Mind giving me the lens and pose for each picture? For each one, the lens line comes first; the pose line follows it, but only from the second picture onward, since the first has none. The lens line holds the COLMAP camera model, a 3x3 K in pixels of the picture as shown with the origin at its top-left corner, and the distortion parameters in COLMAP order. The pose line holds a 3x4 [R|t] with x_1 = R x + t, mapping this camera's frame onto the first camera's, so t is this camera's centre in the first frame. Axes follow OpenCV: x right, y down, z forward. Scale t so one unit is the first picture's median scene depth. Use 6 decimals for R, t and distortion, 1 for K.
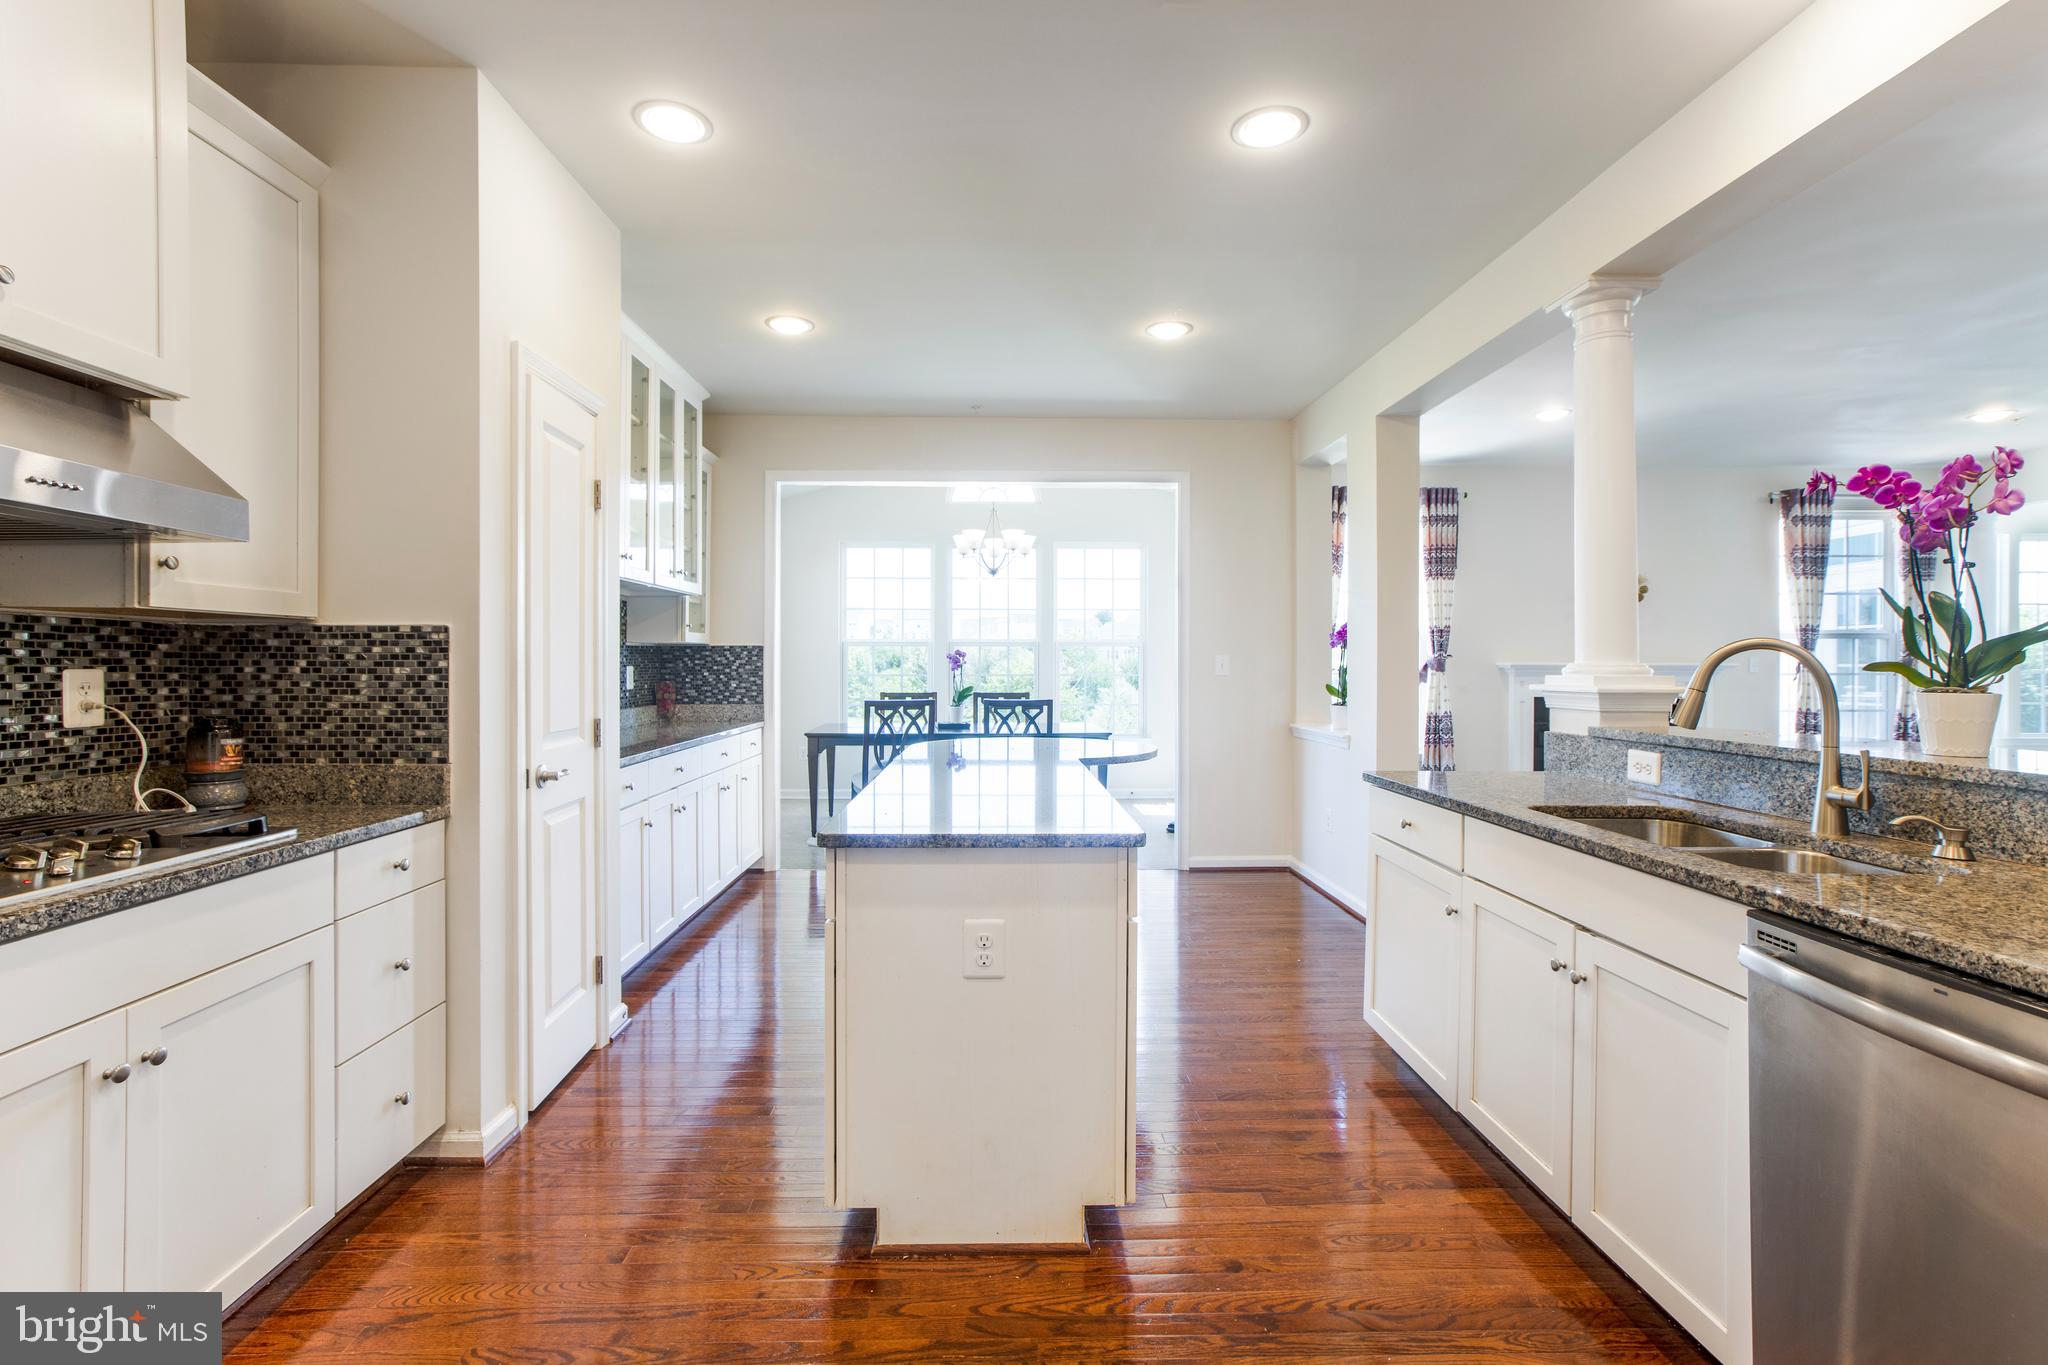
lens RADIAL K [[952.1, 0, 1013.0], [0, 952.1, 664.5], [0, 0, 1]] dist [-0.019984, 0.016159]
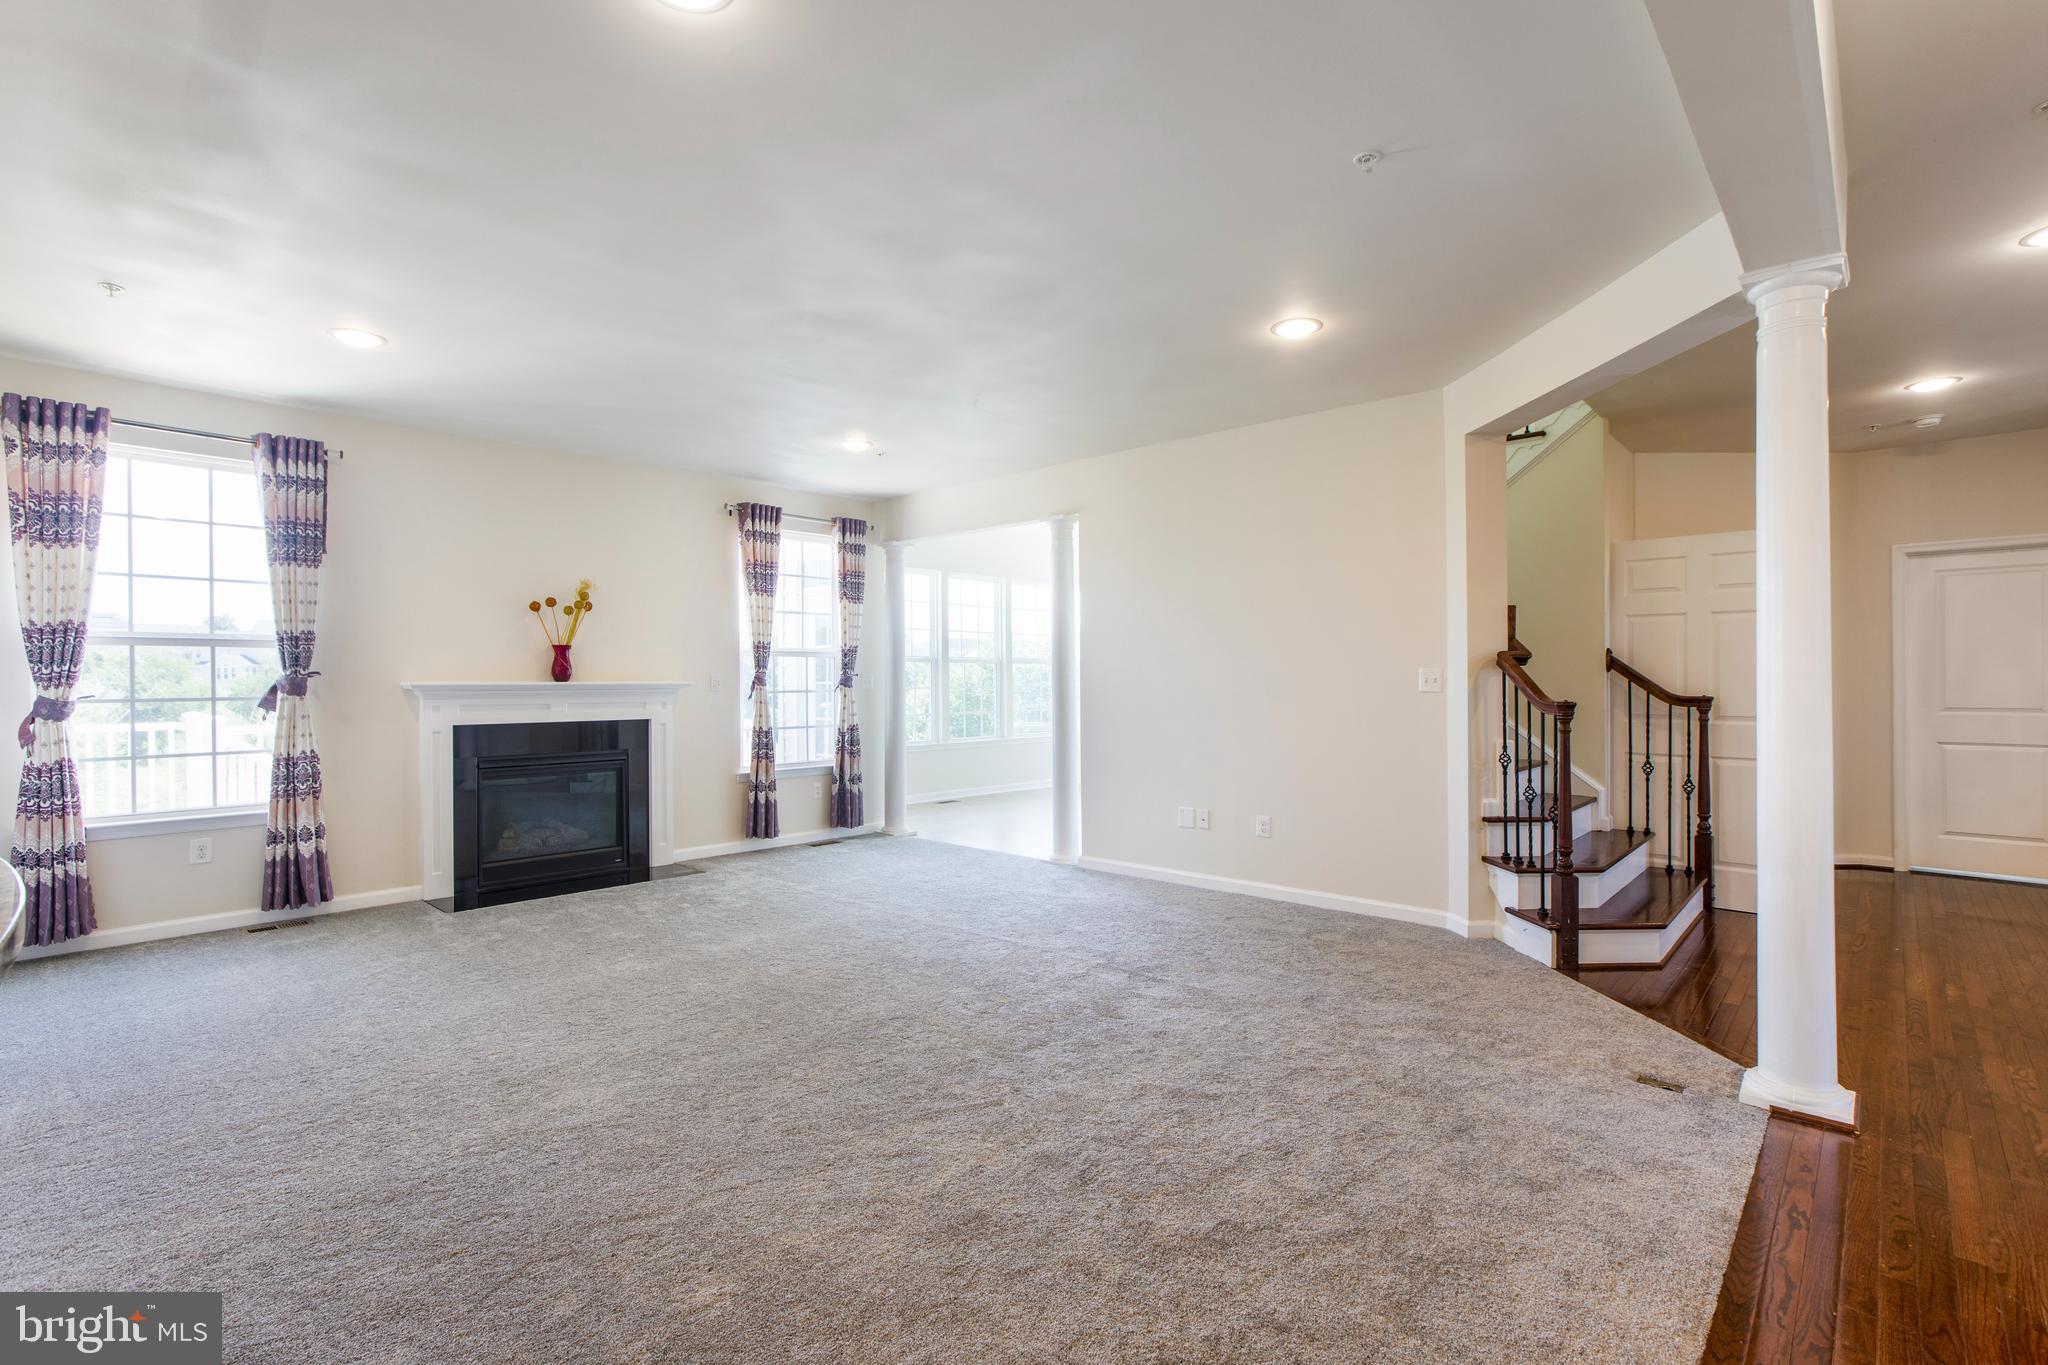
lens RADIAL K [[952.1, 0, 1042.7], [0, 952.1, 675.6], [0, 0, 1]] dist [-0.019984, 0.016159]
pose [[0.692652, -0.001010, 0.721271, 0.743022], [0.007328, 0.999957, -0.005637, 0.001343], [-0.721235, 0.009190, 0.692630, 0.229812]]
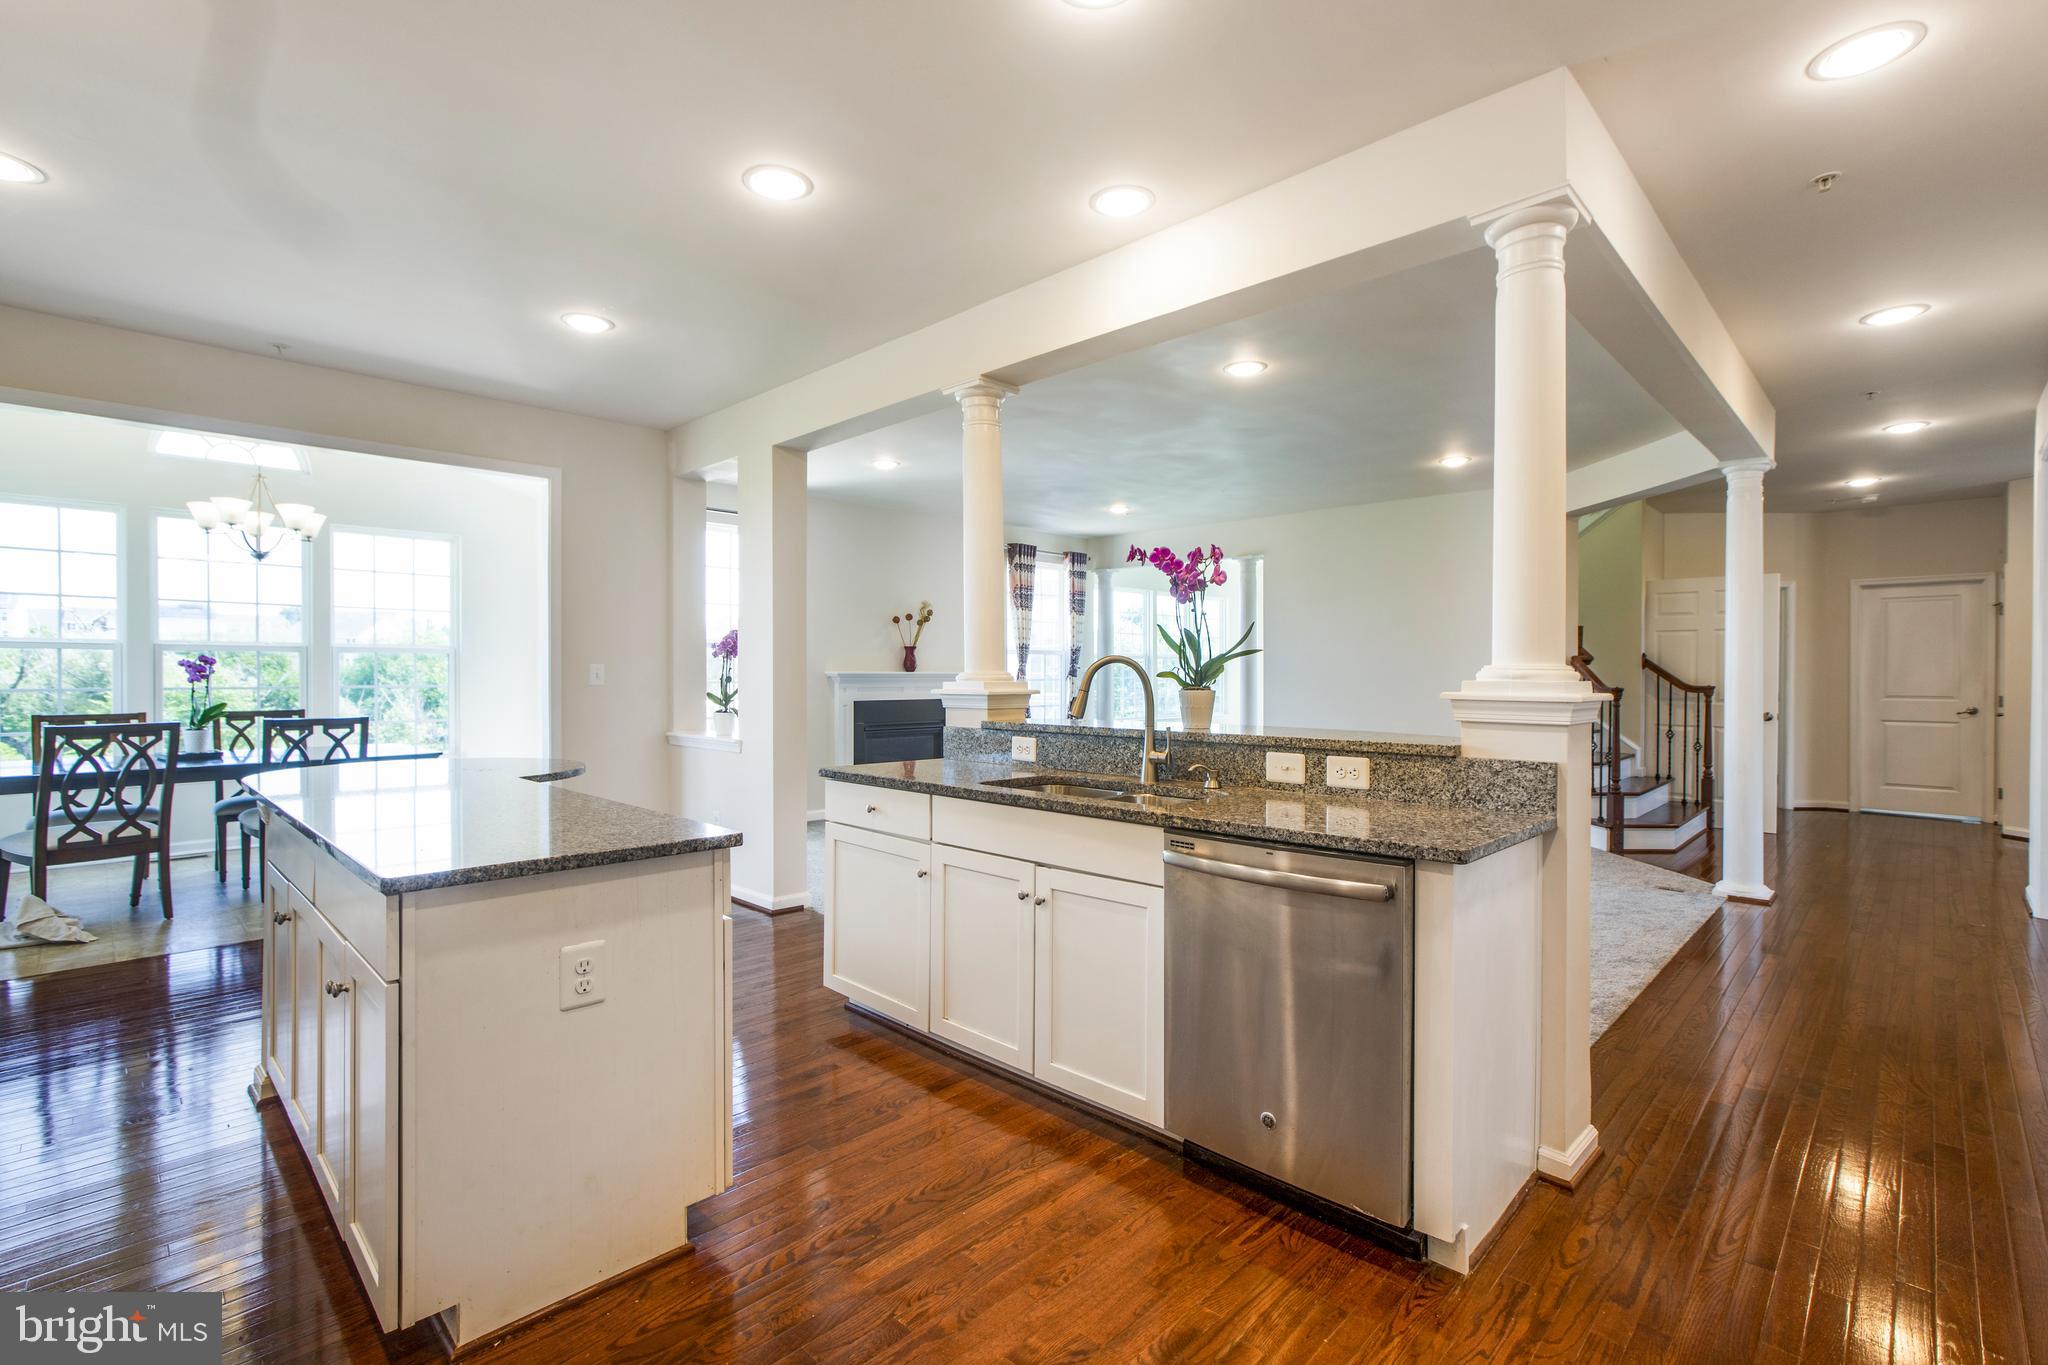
lens RADIAL K [[952.1, 0, 1037.3], [0, 952.1, 673.8], [0, 0, 1]] dist [-0.019984, 0.016159]
pose [[0.713398, -0.001770, 0.700757, -0.246175], [0.001451, 0.999998, 0.001049, -0.000594], [-0.700758, 0.000268, 0.713399, 0.008240]]
